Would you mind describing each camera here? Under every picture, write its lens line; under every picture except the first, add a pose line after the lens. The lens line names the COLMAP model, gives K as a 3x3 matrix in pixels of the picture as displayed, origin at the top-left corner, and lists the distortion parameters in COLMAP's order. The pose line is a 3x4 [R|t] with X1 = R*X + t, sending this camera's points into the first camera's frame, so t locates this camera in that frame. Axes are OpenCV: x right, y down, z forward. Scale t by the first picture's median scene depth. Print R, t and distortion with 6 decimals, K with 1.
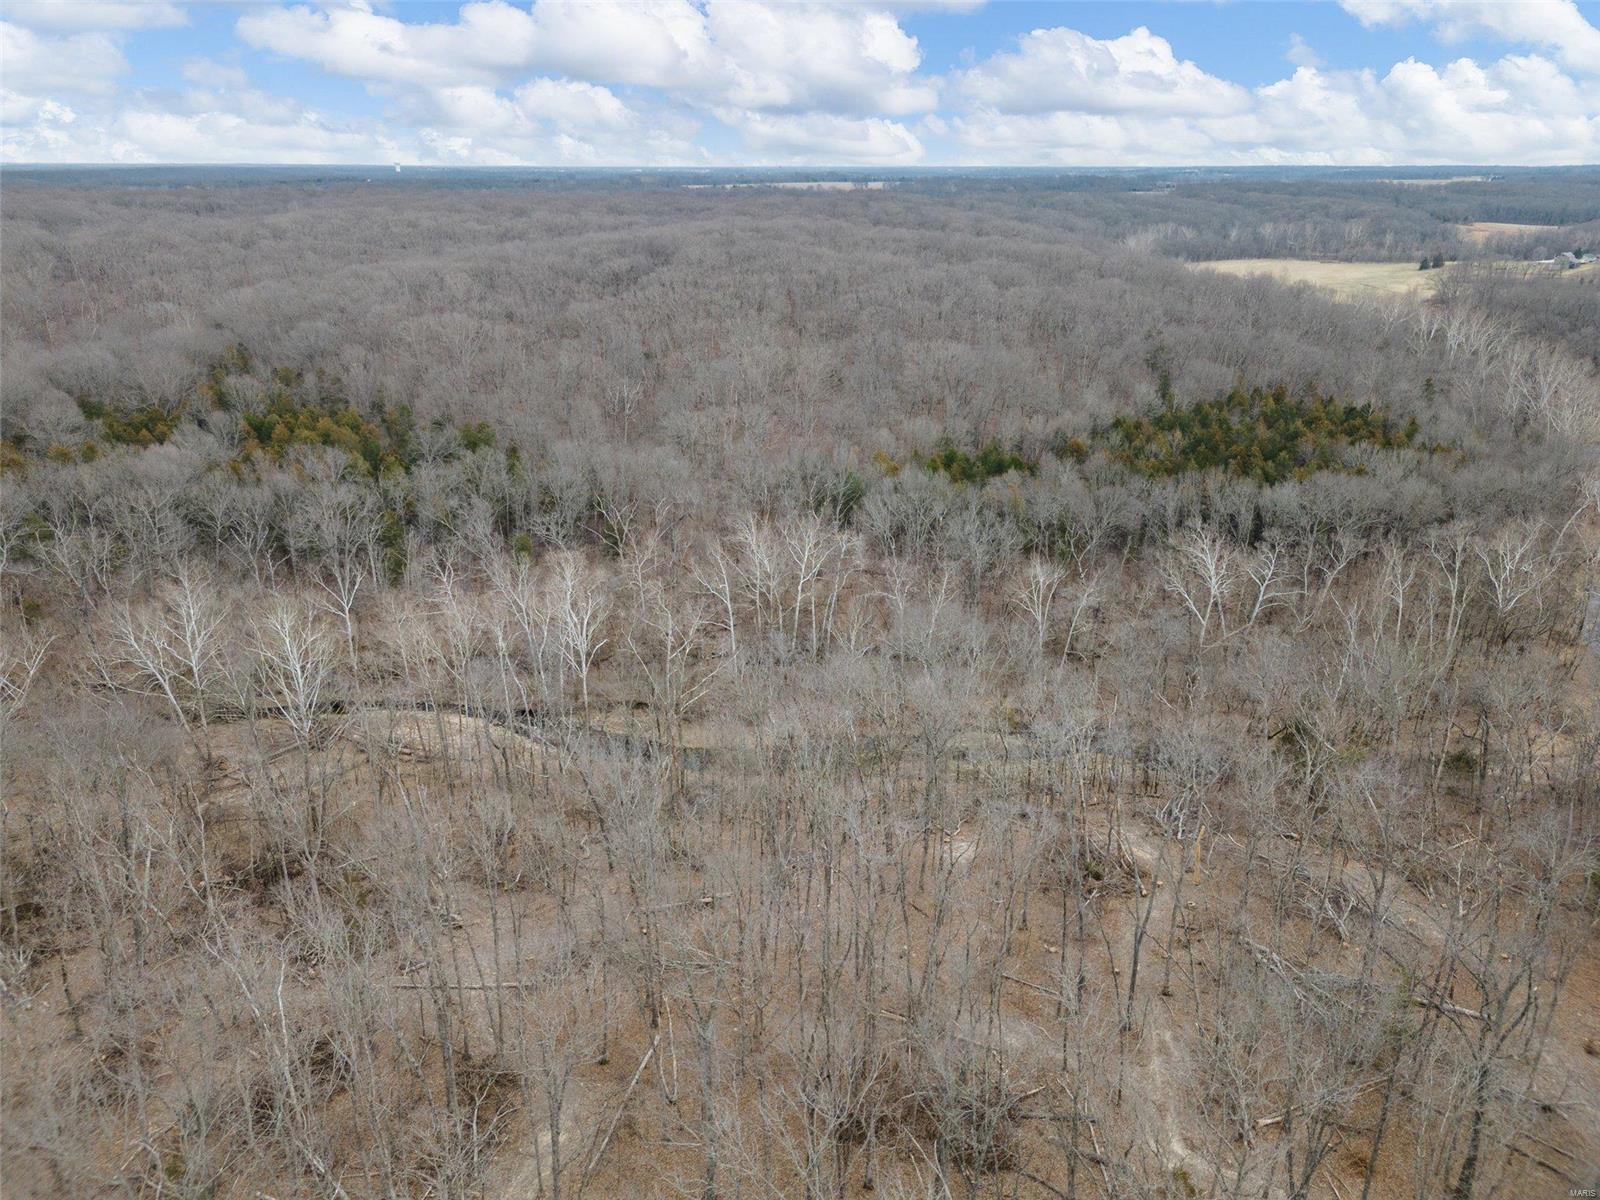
lens RADIAL K [[1104.6, 0, 810.3], [0, 1104.6, 598.7], [0, 0, 1]] dist [0.035633, -0.022748]
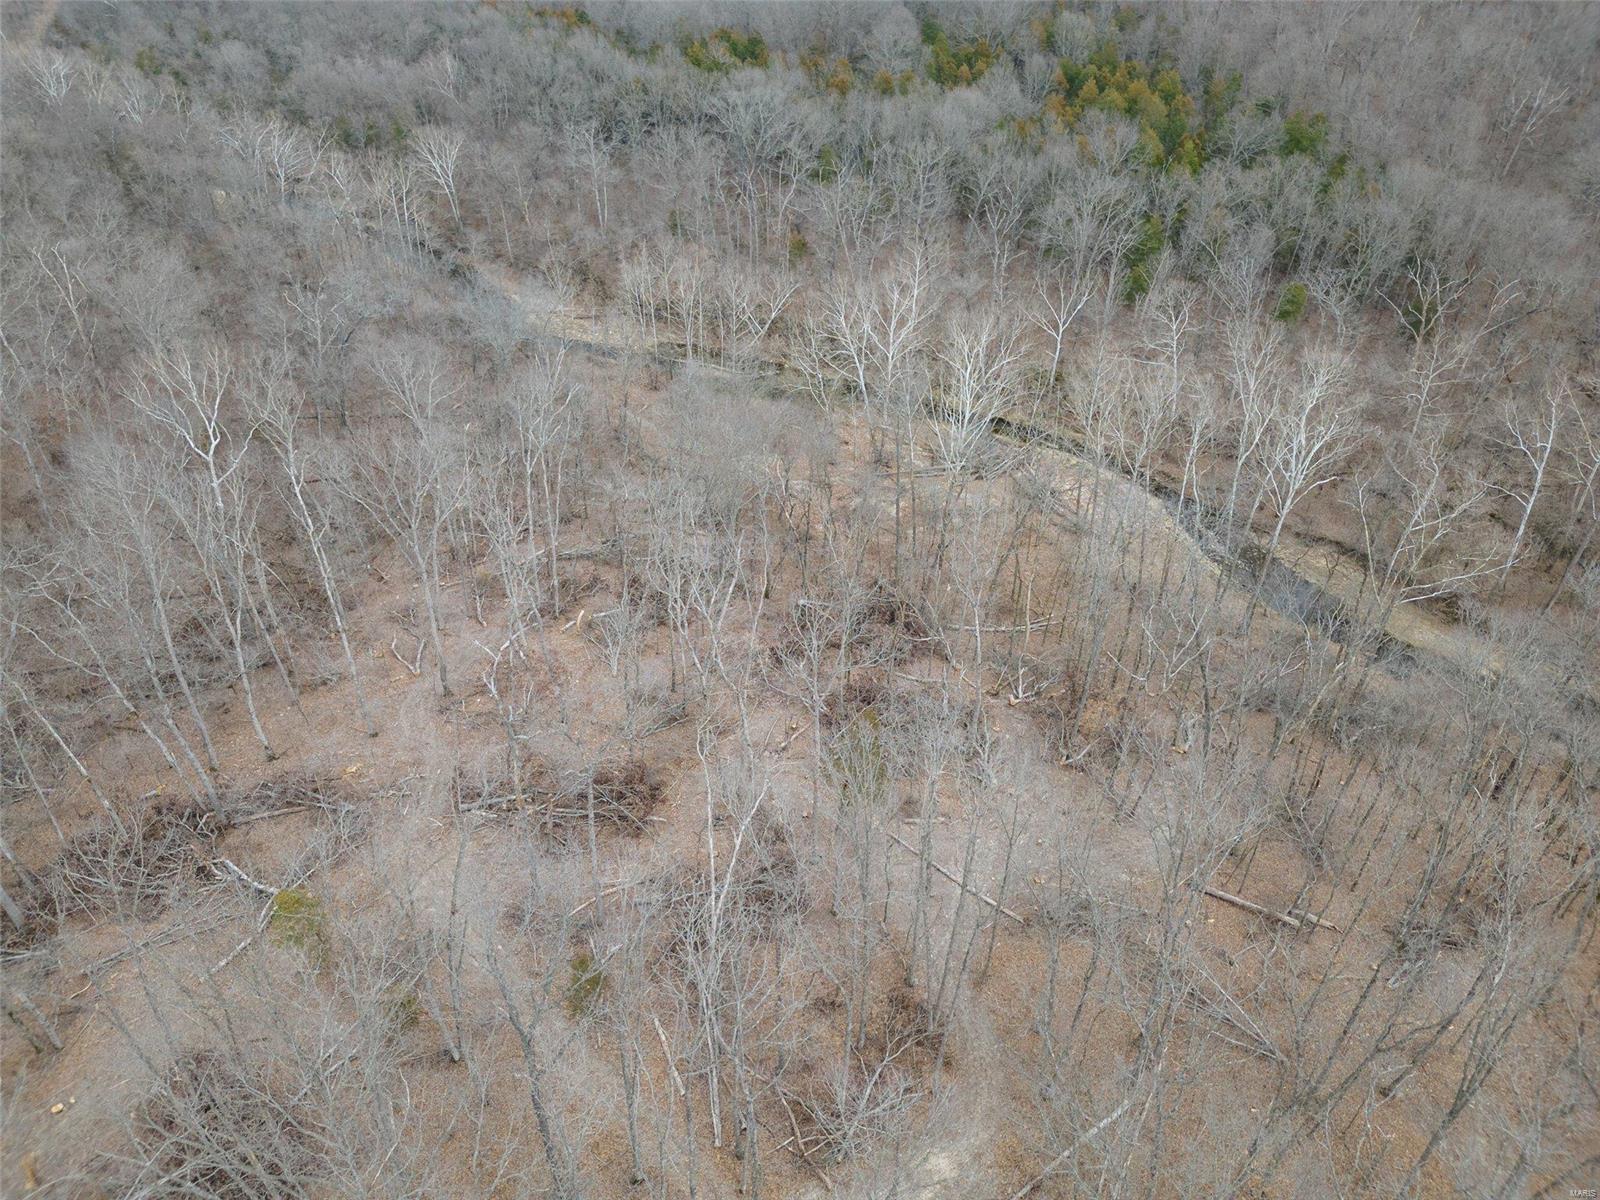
lens RADIAL K [[1104.6, 0, 789.5], [0, 1104.6, 599.8], [0, 0, 1]] dist [0.035633, -0.022748]
pose [[0.748294, 0.409537, -0.521857, -0.020901], [-0.247630, 0.902263, 0.352990, -0.041521], [0.615414, -0.134913, 0.776572, 0.111022]]
